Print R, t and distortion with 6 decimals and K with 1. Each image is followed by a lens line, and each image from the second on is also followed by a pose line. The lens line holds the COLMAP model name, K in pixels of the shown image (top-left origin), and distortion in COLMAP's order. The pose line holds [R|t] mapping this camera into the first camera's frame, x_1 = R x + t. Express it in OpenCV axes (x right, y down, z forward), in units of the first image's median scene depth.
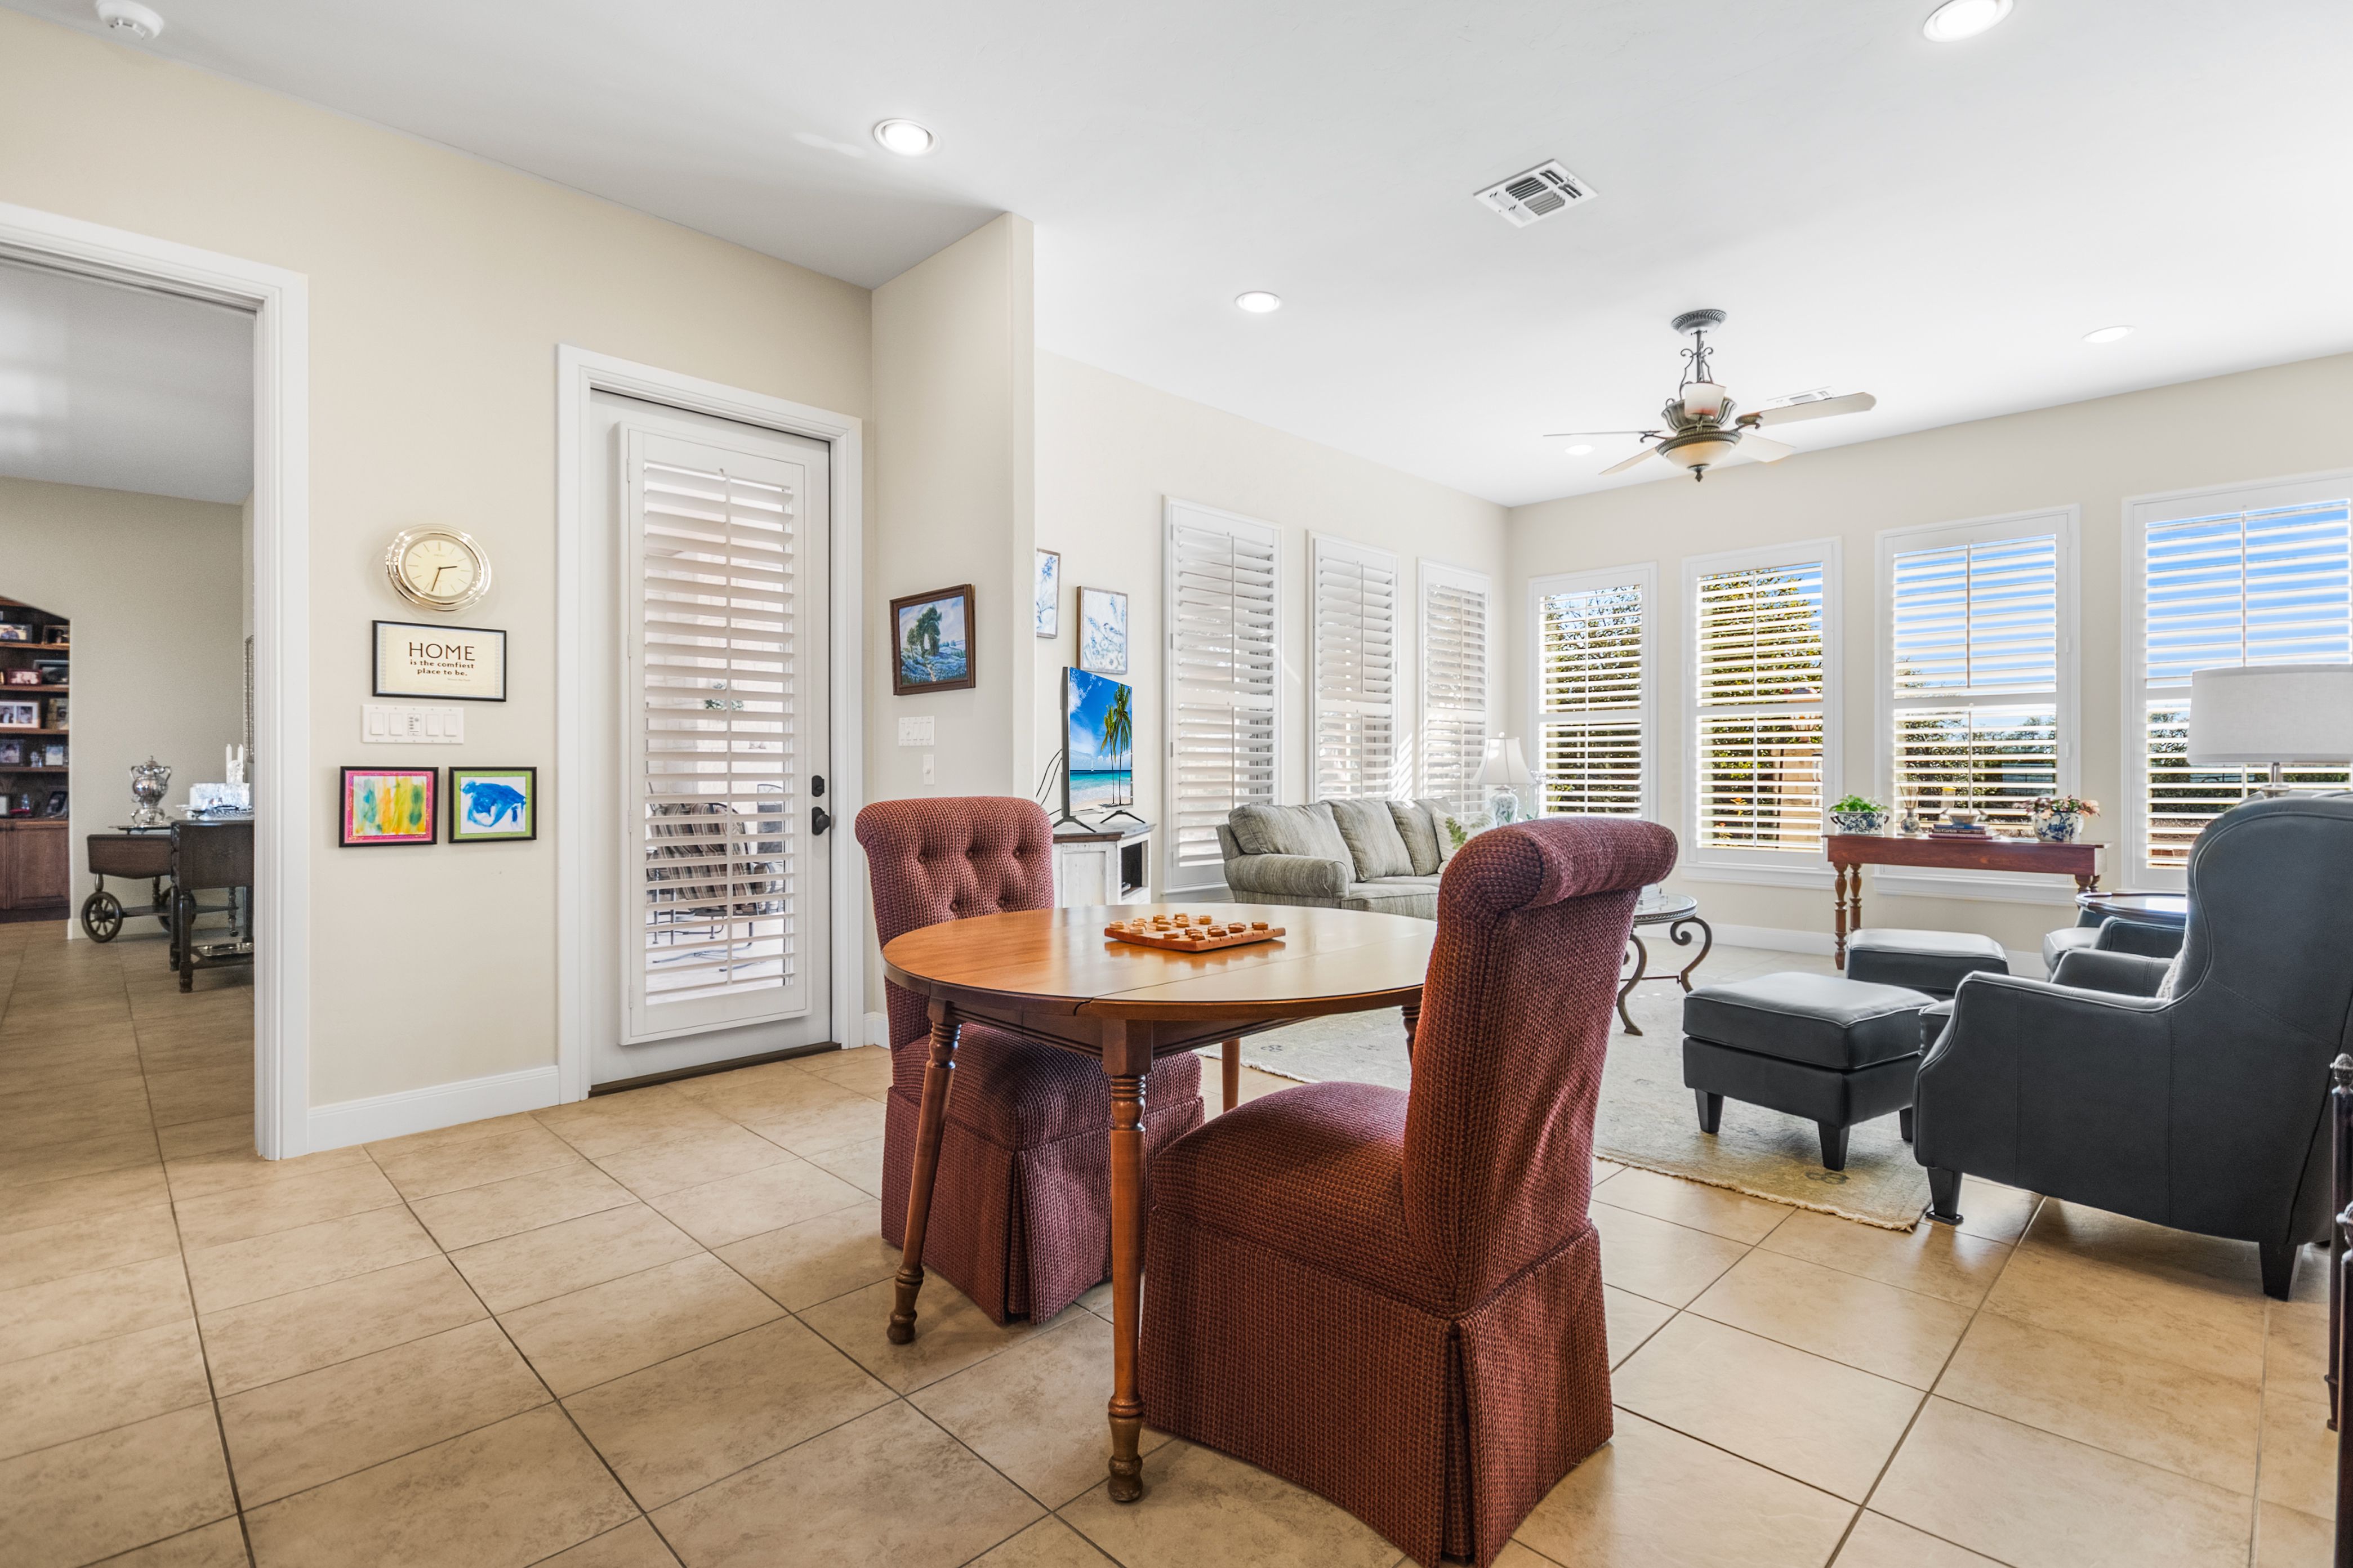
lens RADIAL K [[1097.7, 0, 1202.3], [0, 1097.7, 780.5], [0, 0, 1]] dist [0.000003, -0.000542]
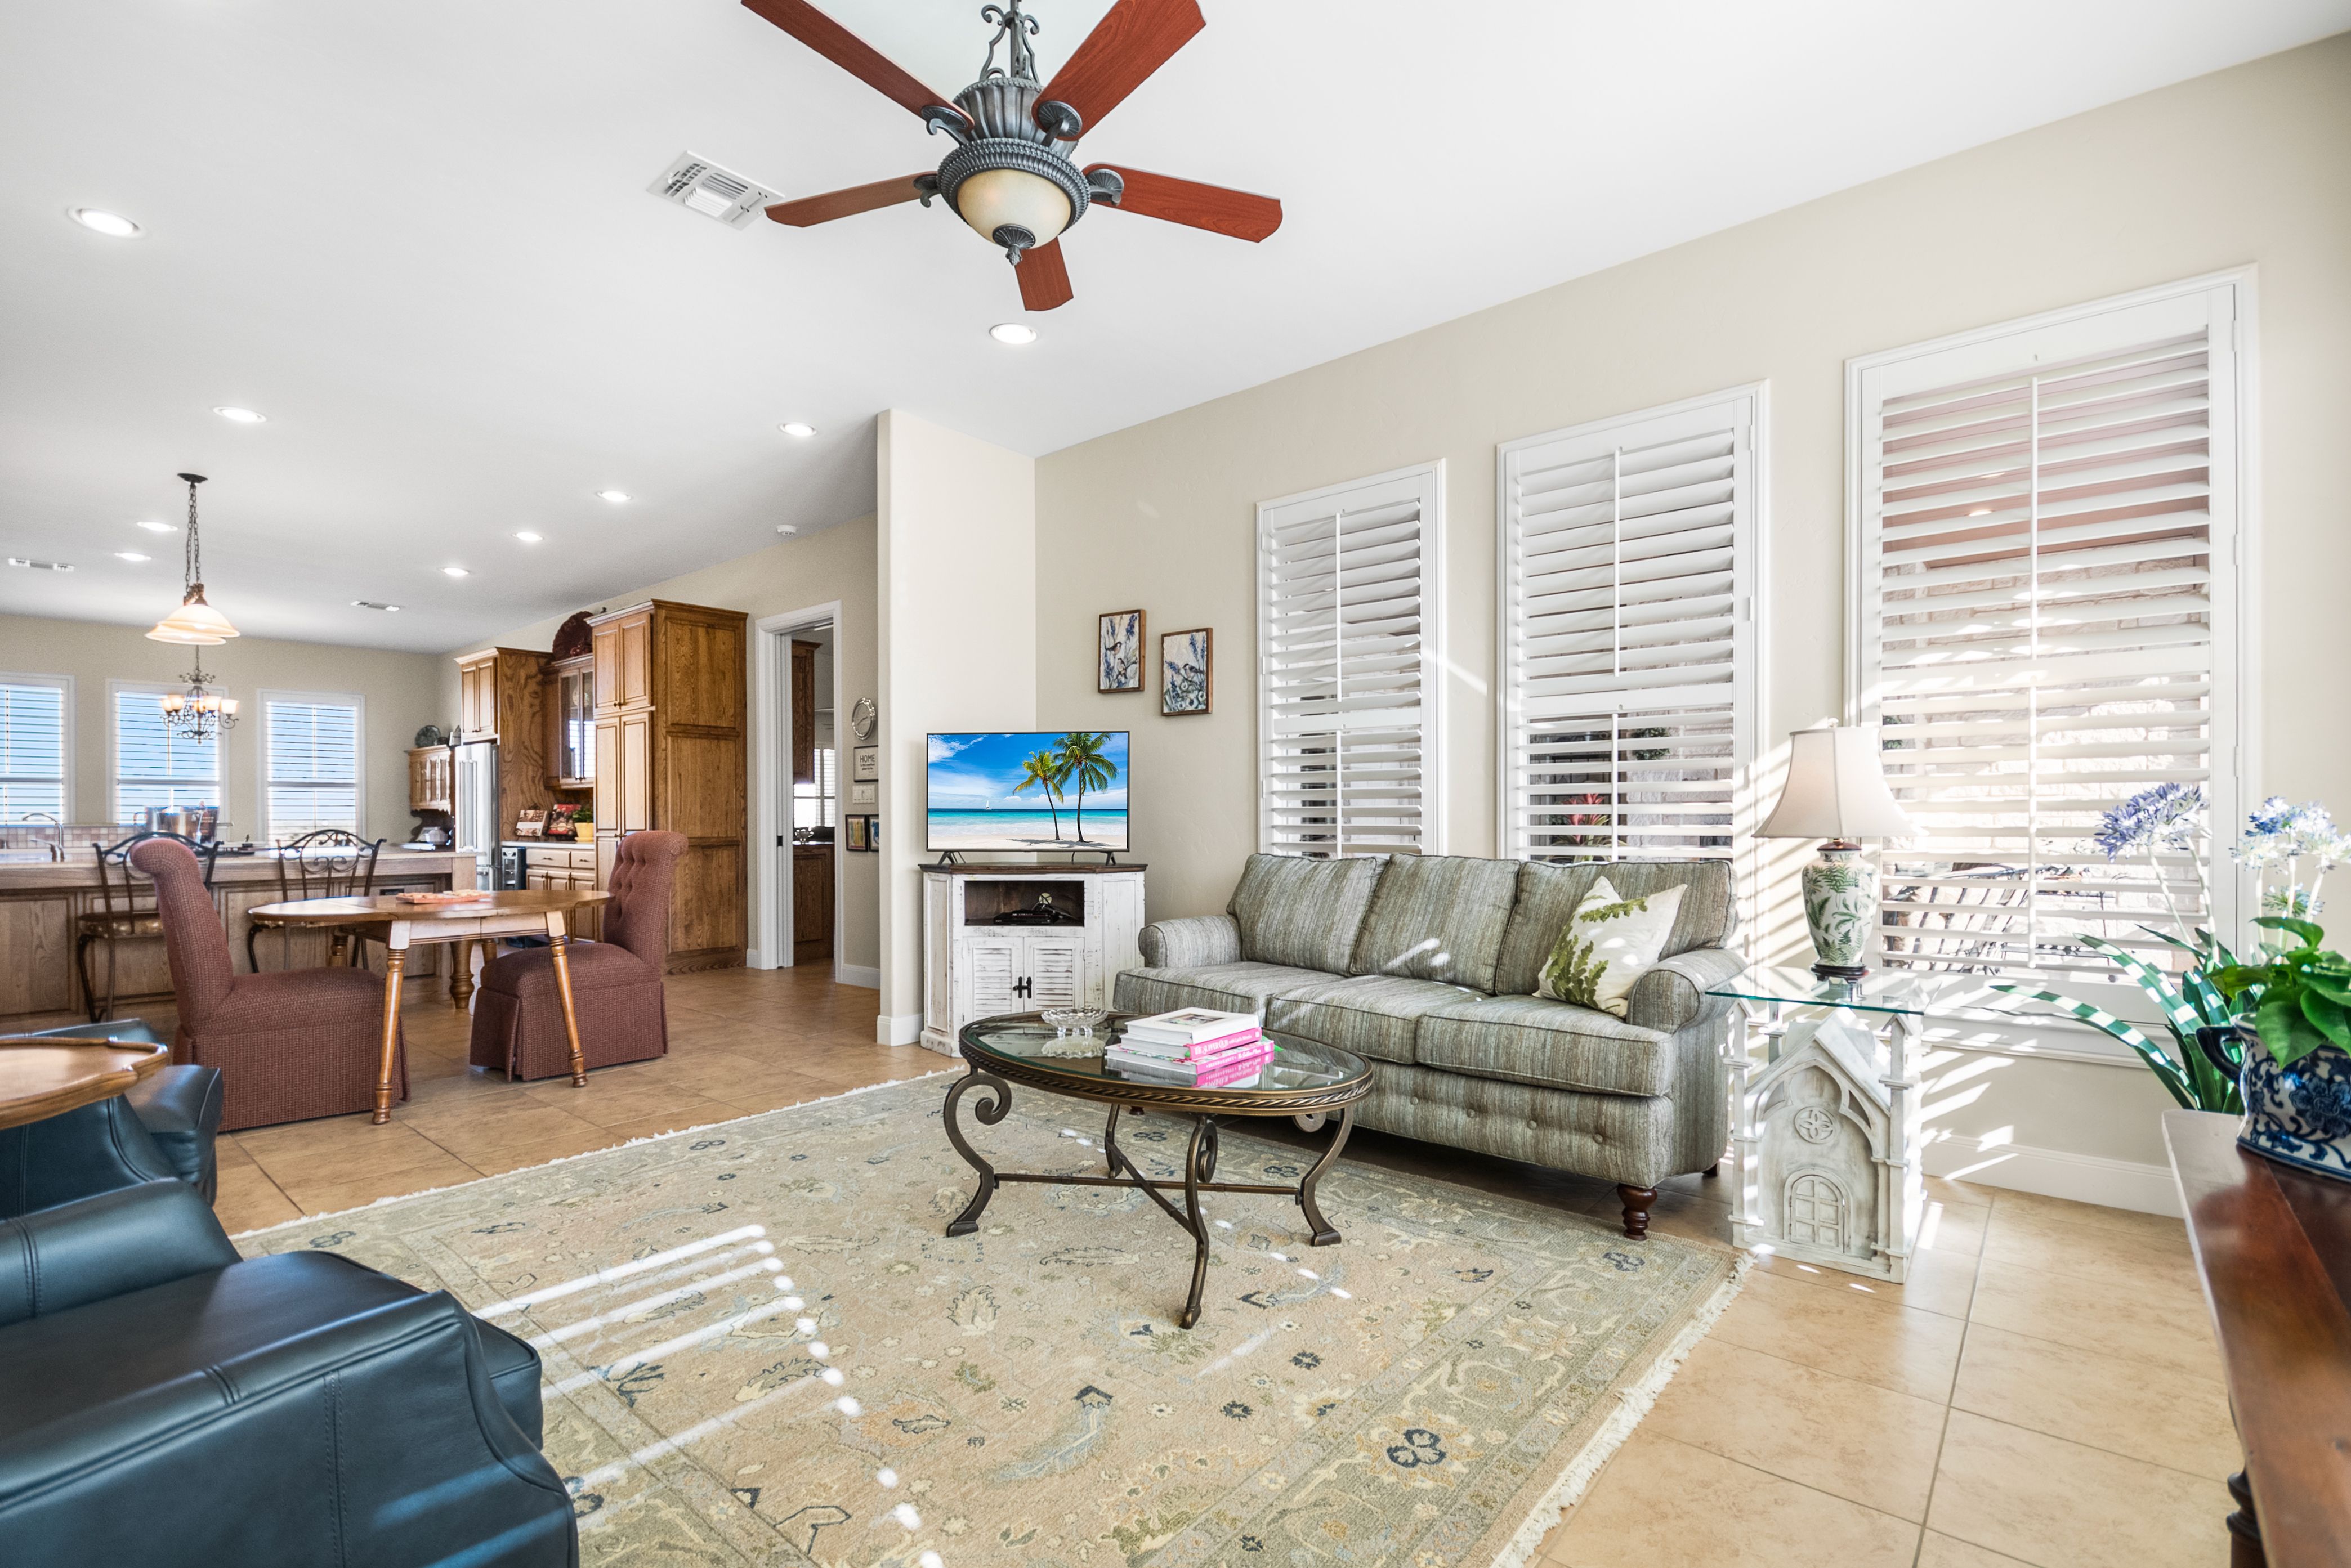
lens RADIAL K [[1055.1, 0, 1214.1], [0, 1055.1, 821.2], [0, 0, 1]] dist [0.013254, -0.013545]
pose [[0.089609, 0.005755, -0.995960, 1.191062], [-0.001540, 0.999983, 0.005640, -0.009732], [0.995976, 0.001028, 0.089616, 1.294242]]
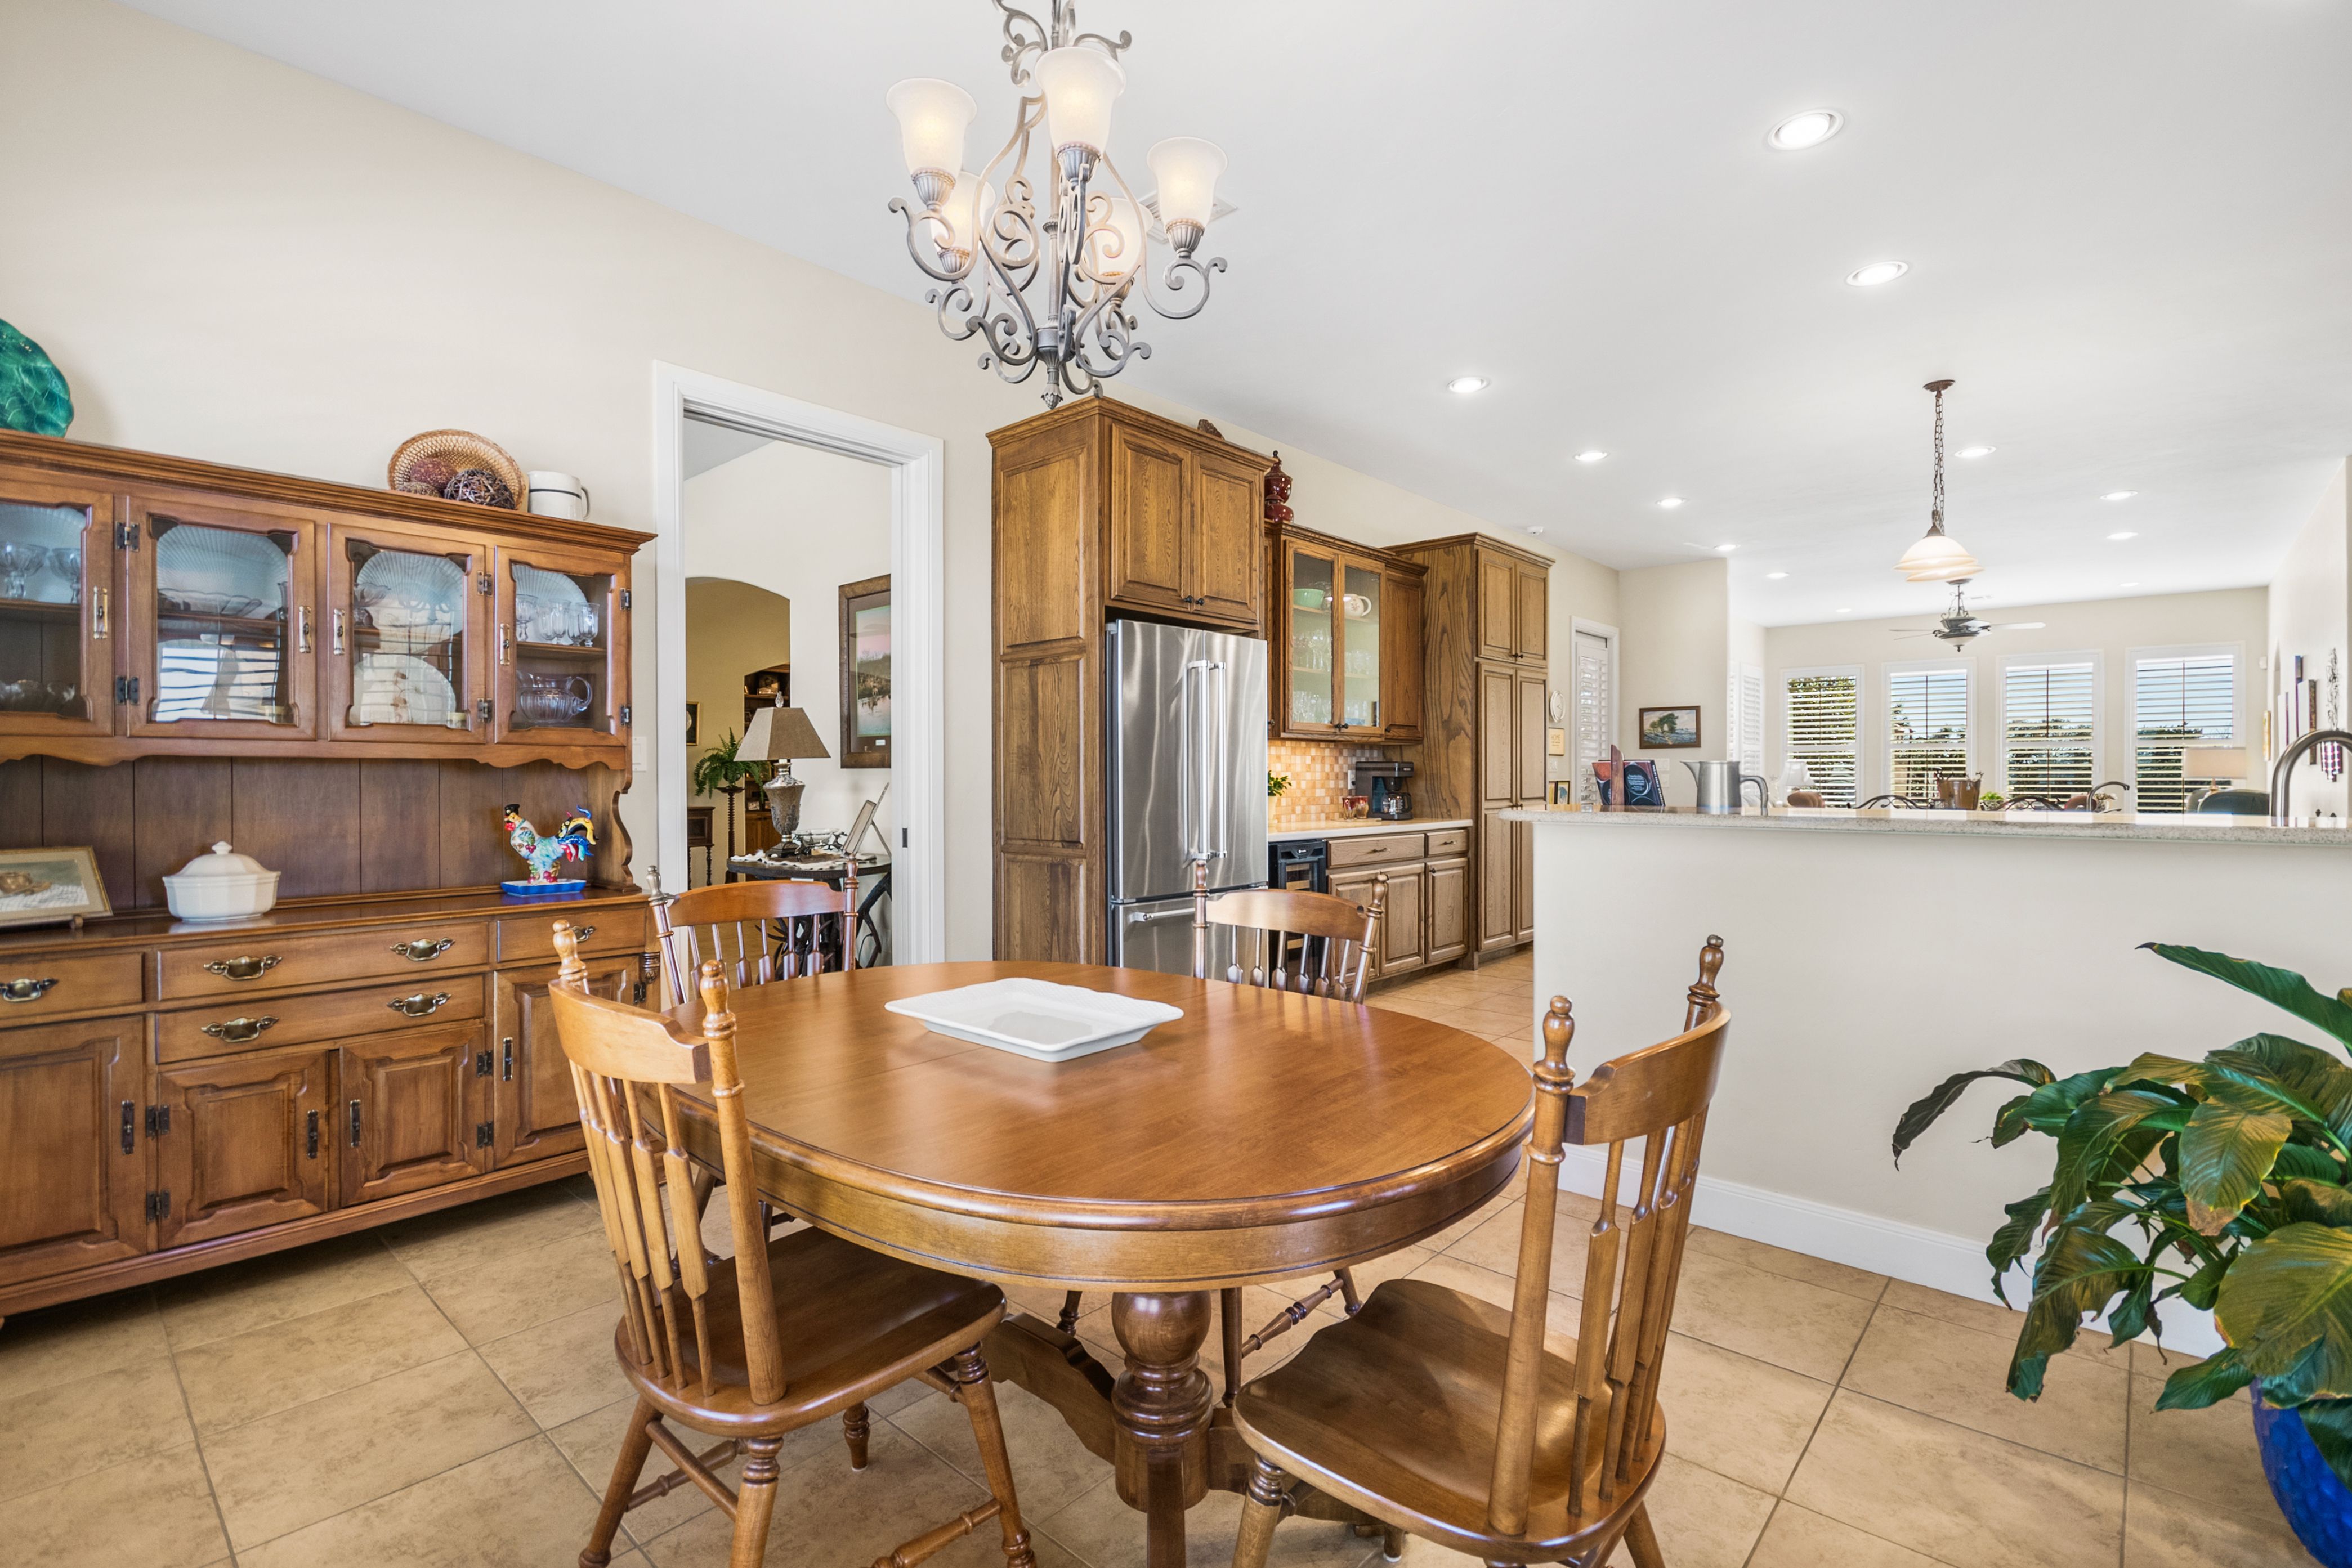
lens RADIAL K [[1044.0, 0, 1197.5], [0, 1044.0, 779.7], [0, 0, 1]] dist [0.015784, -0.012509]
pose [[0.999030, 0.000700, 0.044027, -1.470344], [-0.000675, 1.000000, -0.000592, -0.011309], [-0.044028, 0.000561, 0.999030, -1.319533]]
